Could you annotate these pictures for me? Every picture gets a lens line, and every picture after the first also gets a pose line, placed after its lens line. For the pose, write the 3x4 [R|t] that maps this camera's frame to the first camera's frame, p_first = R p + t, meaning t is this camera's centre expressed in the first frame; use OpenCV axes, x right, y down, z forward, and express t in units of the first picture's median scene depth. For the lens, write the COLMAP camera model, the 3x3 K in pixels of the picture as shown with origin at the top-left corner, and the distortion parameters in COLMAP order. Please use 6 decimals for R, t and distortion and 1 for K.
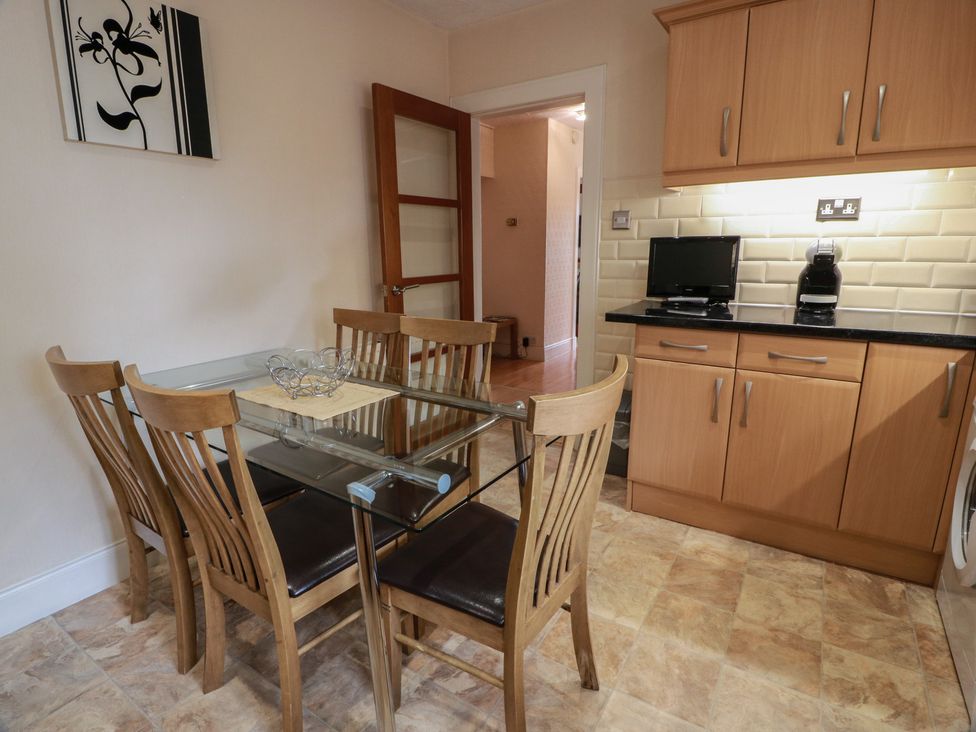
lens RADIAL K [[530.4, 0, 480.0], [0, 530.4, 365.5], [0, 0, 1]] dist [0.000179, -0.010097]
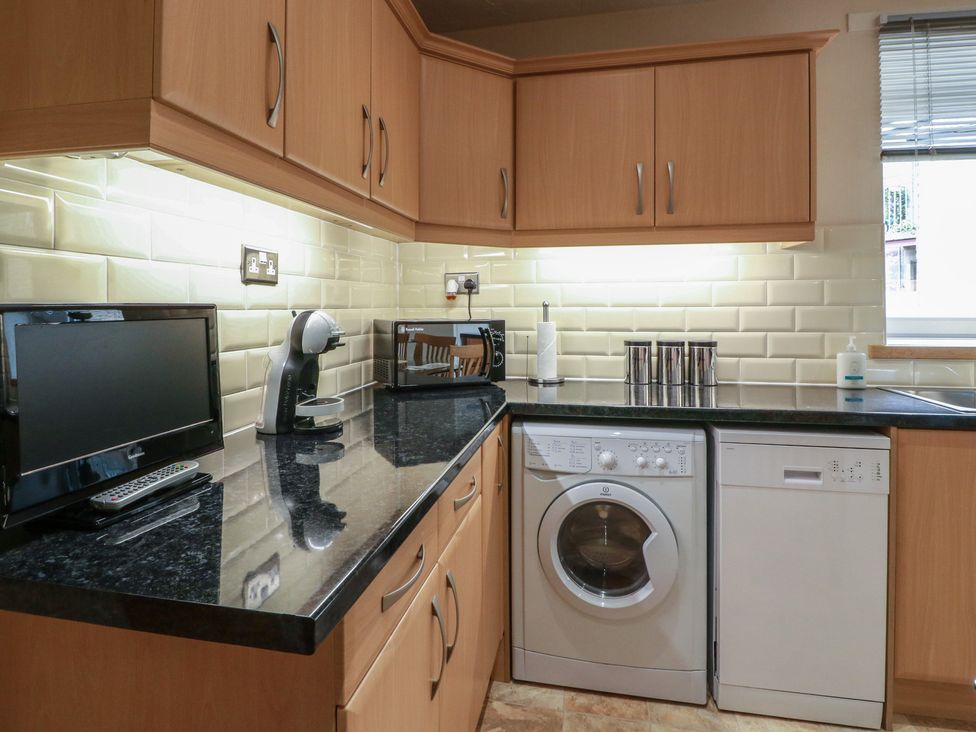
lens RADIAL K [[530.4, 0, 481.5], [0, 530.4, 303.6], [0, 0, 1]] dist [0.000179, -0.010097]
pose [[-0.374880, 0.021694, 0.926820, -0.007832], [0.214953, 0.974516, 0.064133, -0.237516], [-0.901810, 0.223265, -0.369990, 1.011759]]
